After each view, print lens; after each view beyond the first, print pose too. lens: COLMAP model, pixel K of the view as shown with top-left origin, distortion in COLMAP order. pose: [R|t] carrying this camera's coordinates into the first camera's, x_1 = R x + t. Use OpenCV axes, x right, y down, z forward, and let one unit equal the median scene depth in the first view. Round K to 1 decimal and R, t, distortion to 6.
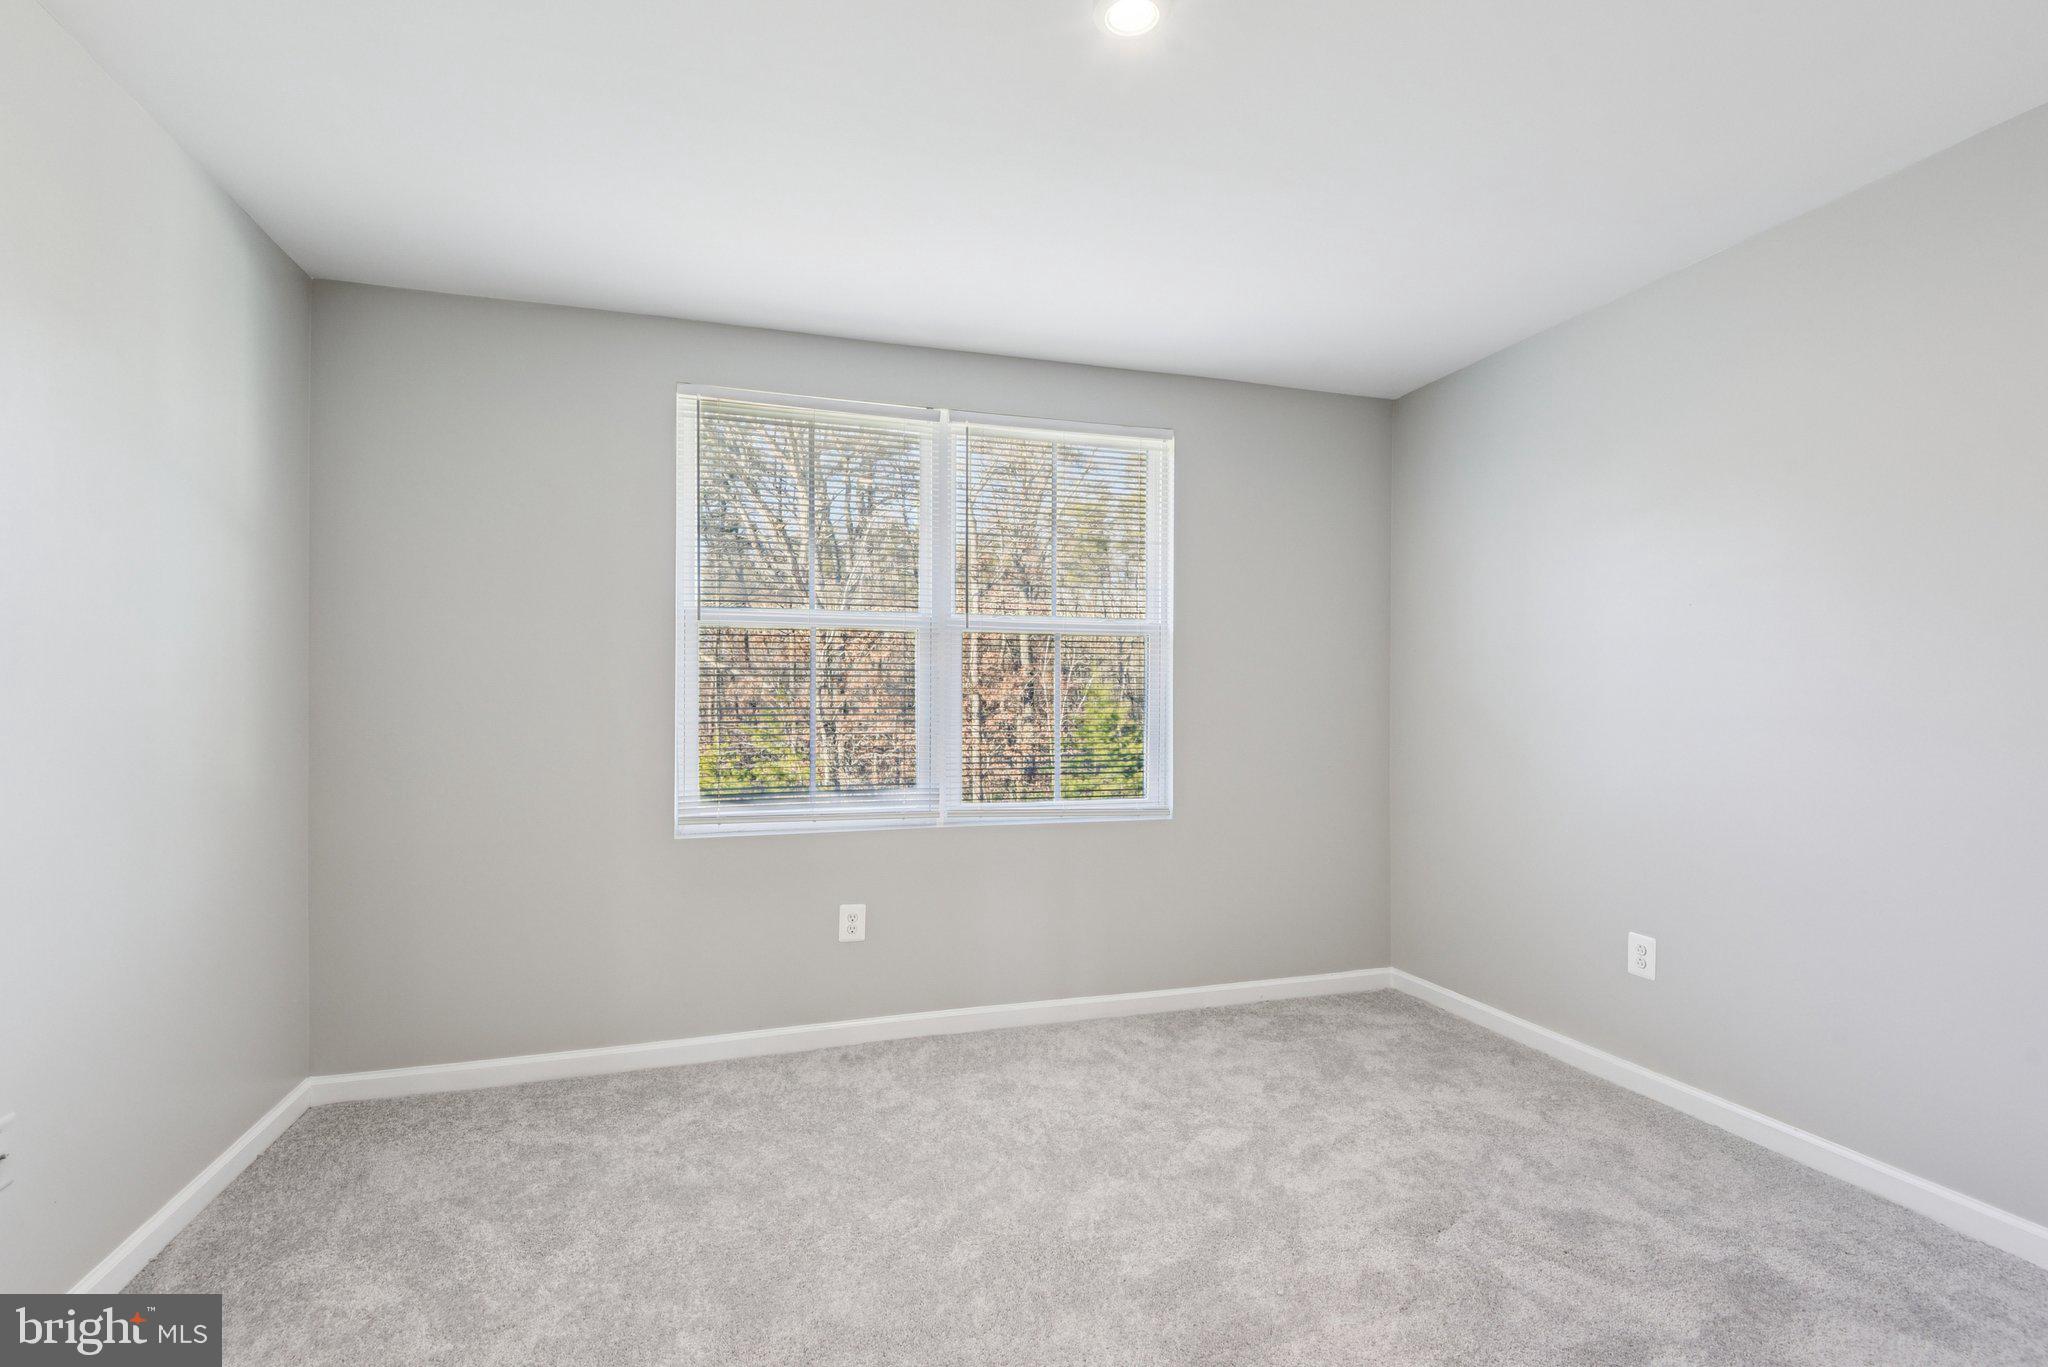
lens RADIAL K [[936.9, 0, 1023.0], [0, 936.9, 684.0], [0, 0, 1]] dist [0.014476, -0.011584]
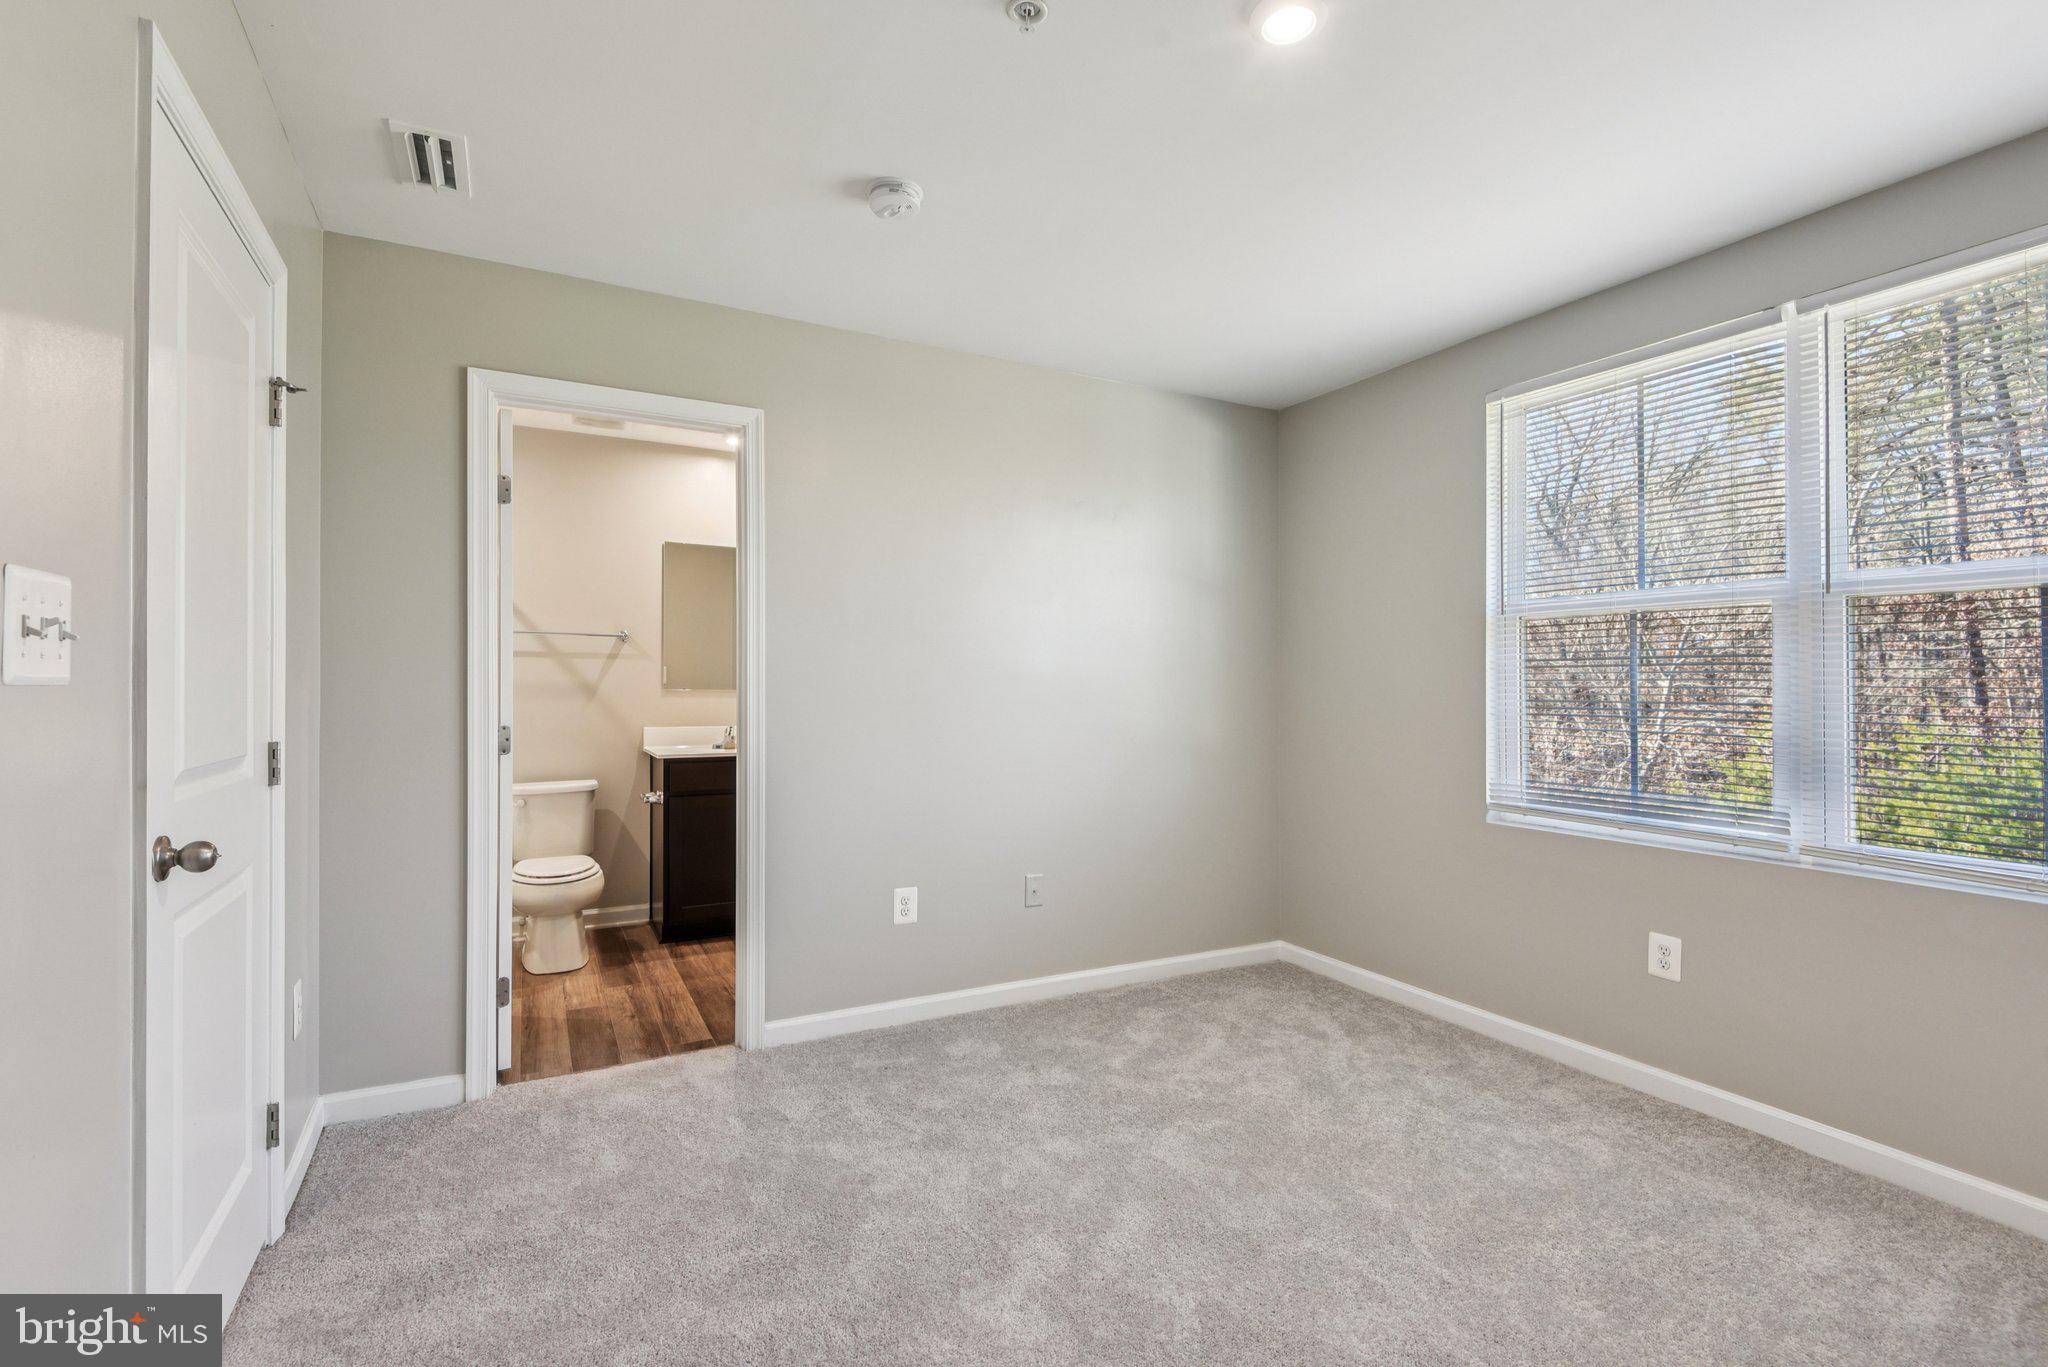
lens RADIAL K [[936.9, 0, 1032.2], [0, 936.9, 683.8], [0, 0, 1]] dist [0.014476, -0.011584]
pose [[0.194872, -0.003683, -0.980822, 0.560080], [0.000363, 0.999993, -0.003682, 0.011596], [0.980829, 0.000361, 0.194872, 0.284017]]
